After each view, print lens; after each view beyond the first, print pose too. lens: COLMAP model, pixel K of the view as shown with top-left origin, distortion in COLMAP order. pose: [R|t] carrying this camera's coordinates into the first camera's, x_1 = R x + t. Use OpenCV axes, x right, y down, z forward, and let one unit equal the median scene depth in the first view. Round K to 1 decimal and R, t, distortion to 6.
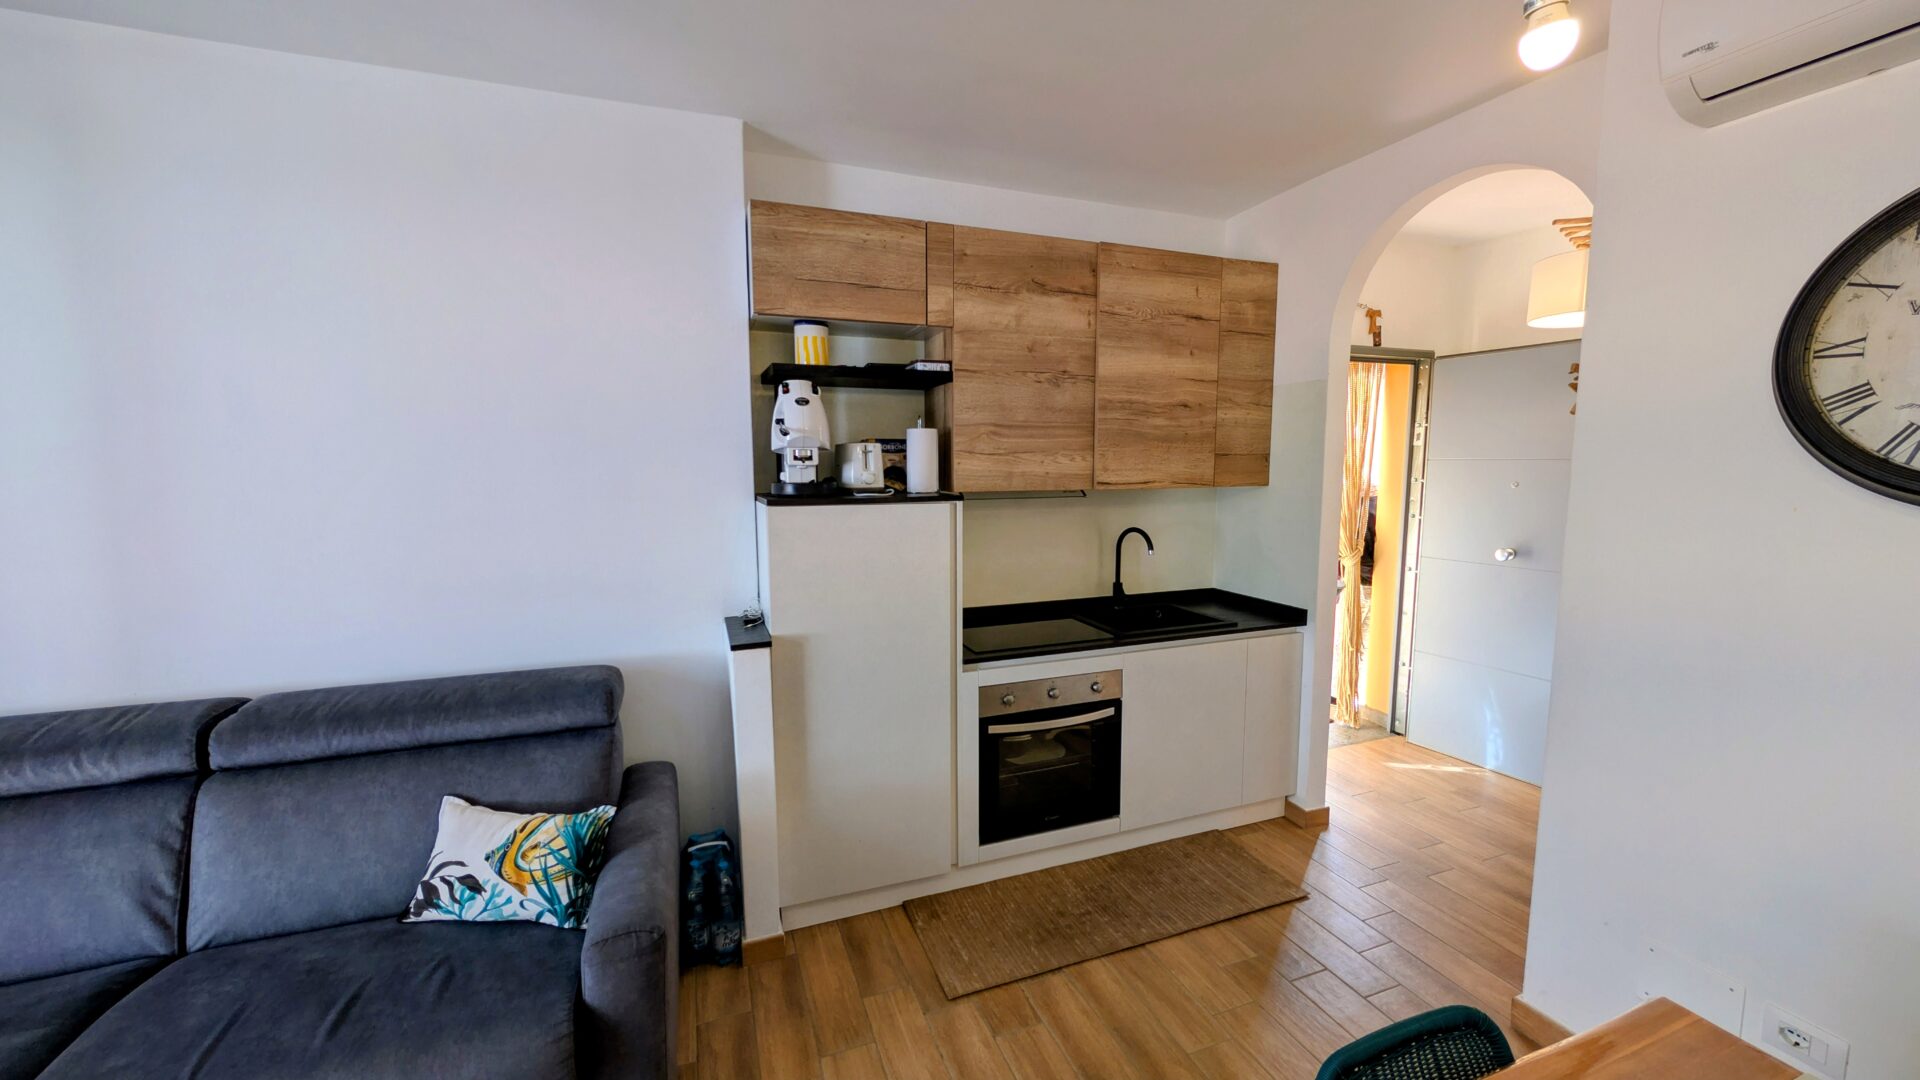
lens RADIAL K [[718.4, 0, 962.6], [0, 718.4, 541.7], [0, 0, 1]] dist [0.003243, -0.000543]
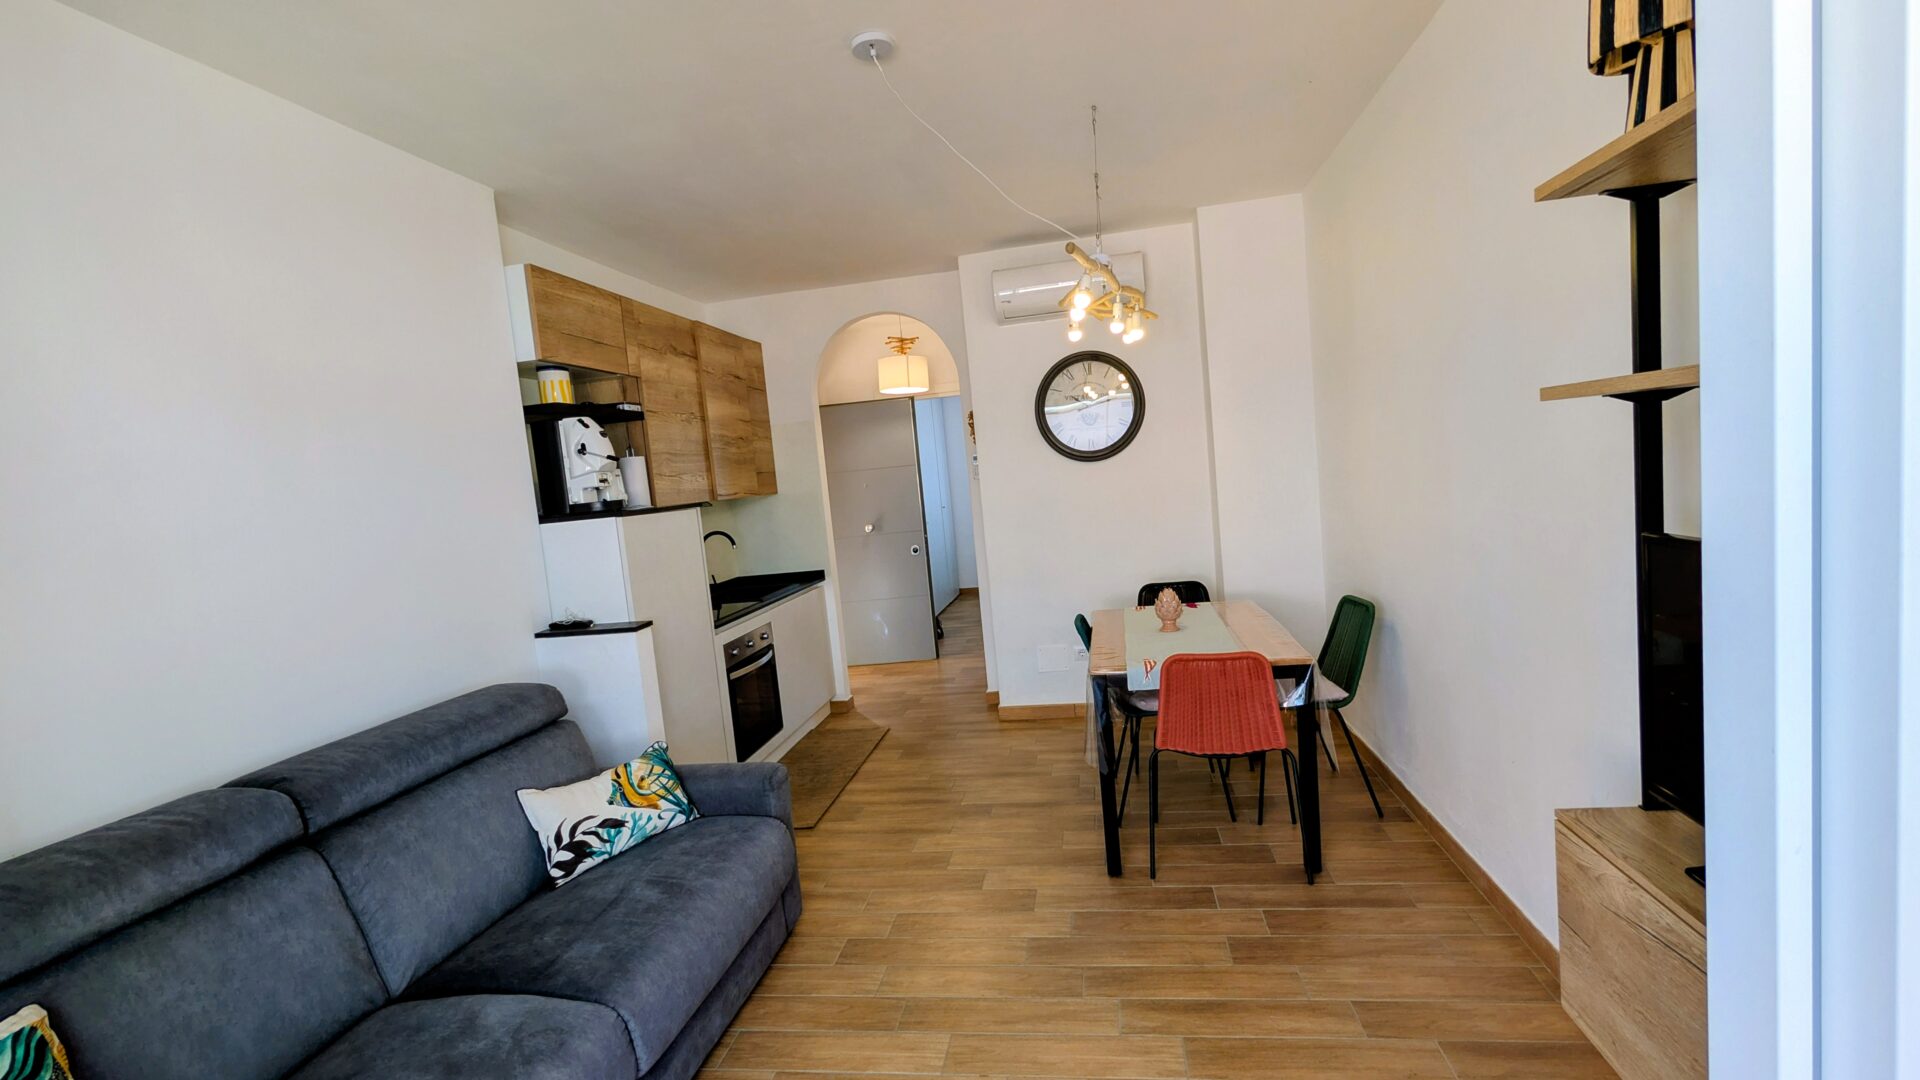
lens RADIAL K [[839.1, 0, 945.4], [0, 839.1, 539.5], [0, 0, 1]] dist [0.011348, 0.001015]
pose [[0.516787, -0.111808, 0.848781, -1.089056], [0.185845, 0.982444, 0.016262, 0.061888], [-0.835699, 0.149338, 0.528494, -0.202884]]
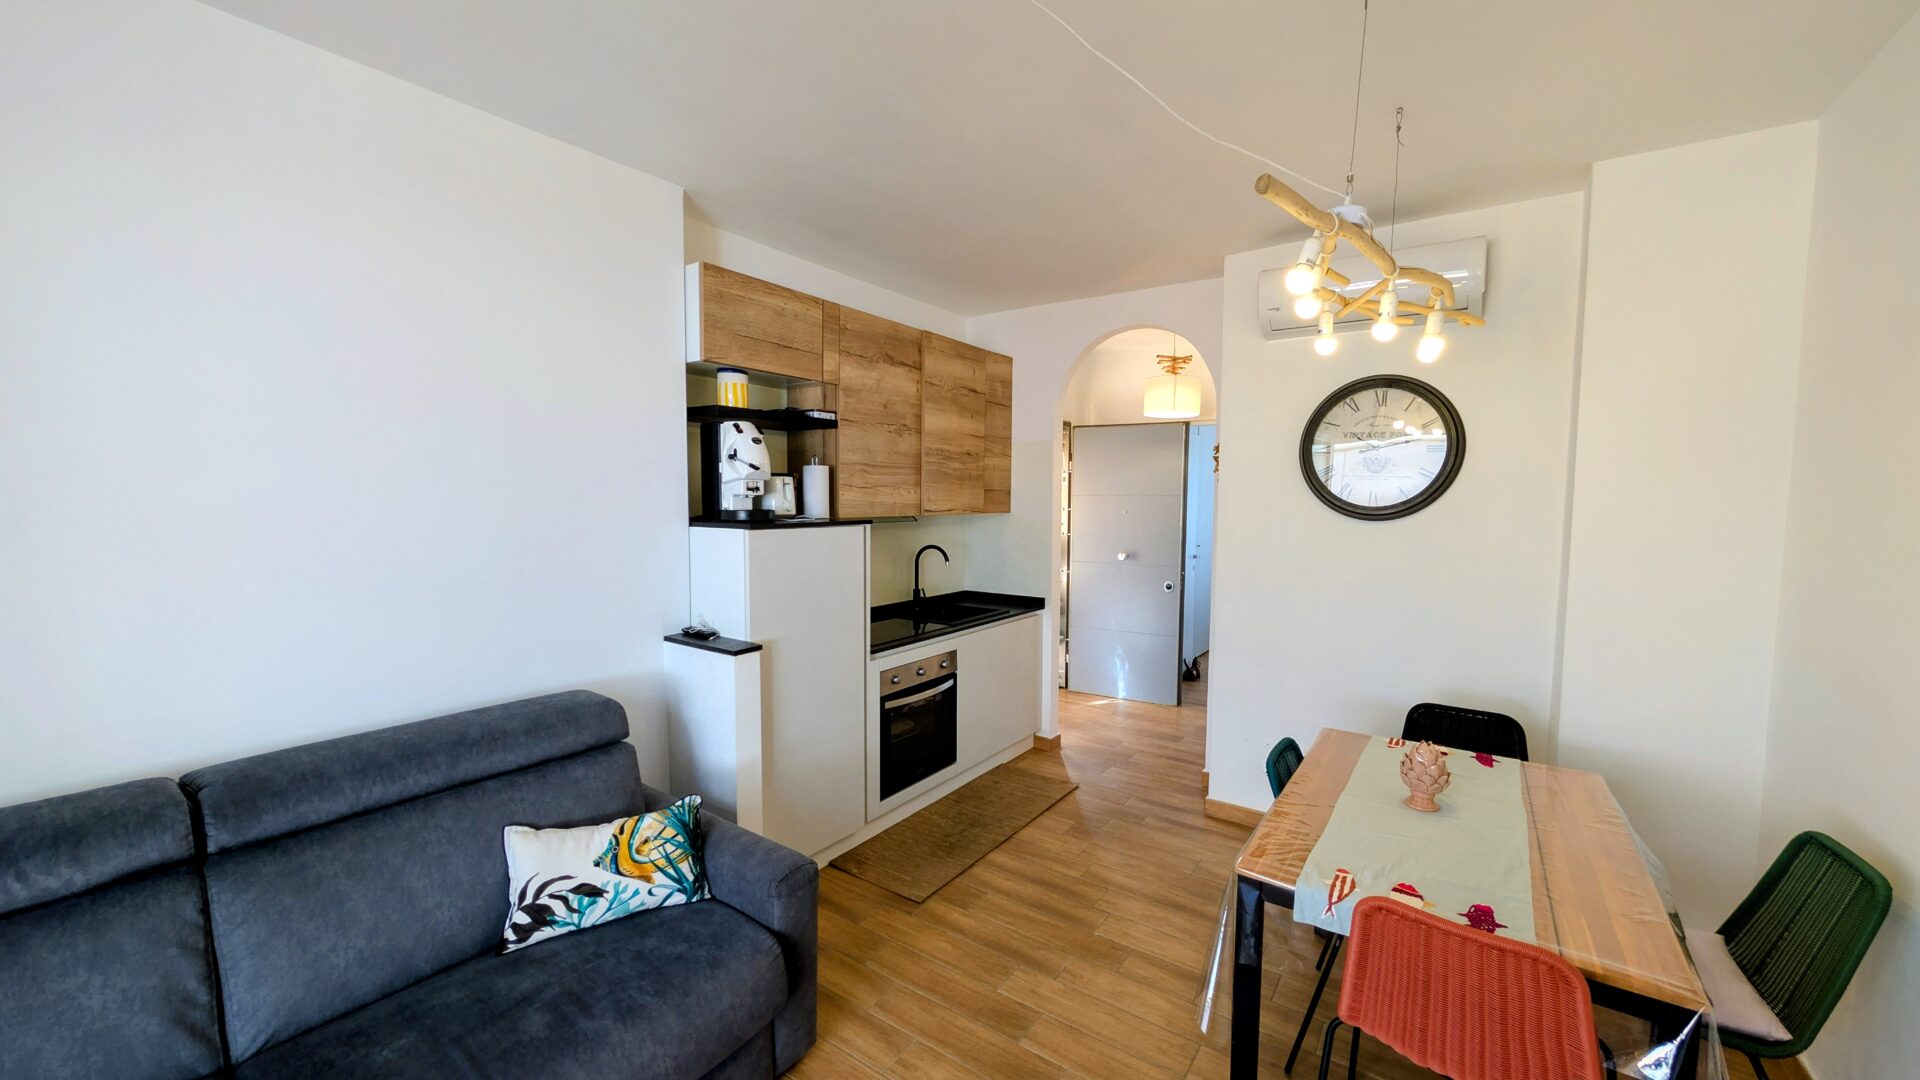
lens RADIAL K [[718.4, 0, 955.7], [0, 718.4, 540.0], [0, 0, 1]] dist [0.003243, -0.000543]
pose [[0.833481, -0.024059, 0.552024, -0.567597], [0.049169, 0.998318, -0.030728, 0.017149], [-0.550356, 0.052754, 0.833262, -0.137024]]
